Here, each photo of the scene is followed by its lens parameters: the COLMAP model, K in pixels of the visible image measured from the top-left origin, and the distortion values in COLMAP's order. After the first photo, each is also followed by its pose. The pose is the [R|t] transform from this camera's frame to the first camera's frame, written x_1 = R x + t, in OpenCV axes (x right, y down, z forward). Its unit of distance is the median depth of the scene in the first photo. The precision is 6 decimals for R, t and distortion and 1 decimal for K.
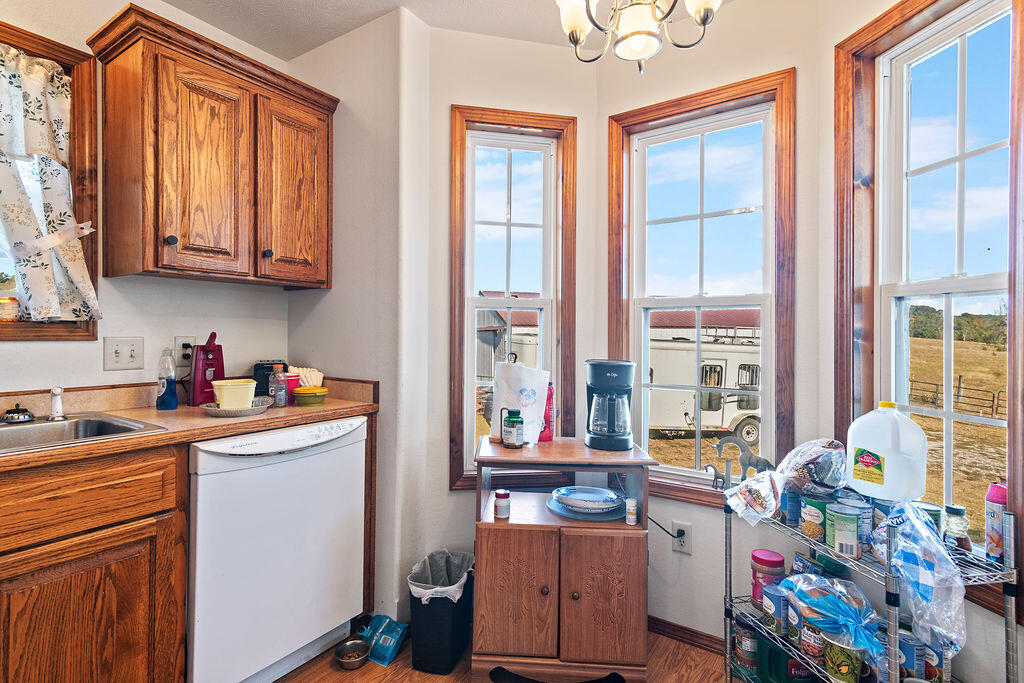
lens RADIAL K [[501.0, 0, 519.0], [0, 501.0, 336.4], [0, 0, 1]] dist [0.010203, -0.005276]
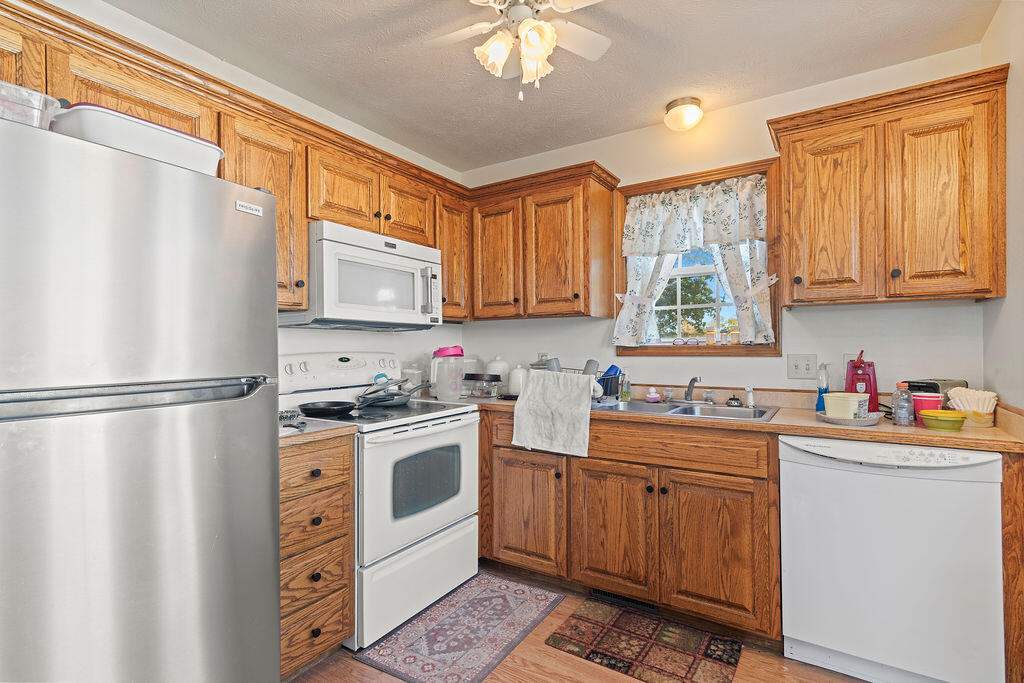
lens RADIAL K [[501.0, 0, 509.3], [0, 501.0, 349.9], [0, 0, 1]] dist [0.010203, -0.005276]
pose [[0.004672, -0.003463, -0.999983, 0.584153], [0.000778, 0.999994, -0.003459, -0.006995], [0.999989, -0.000762, 0.004675, 0.238806]]
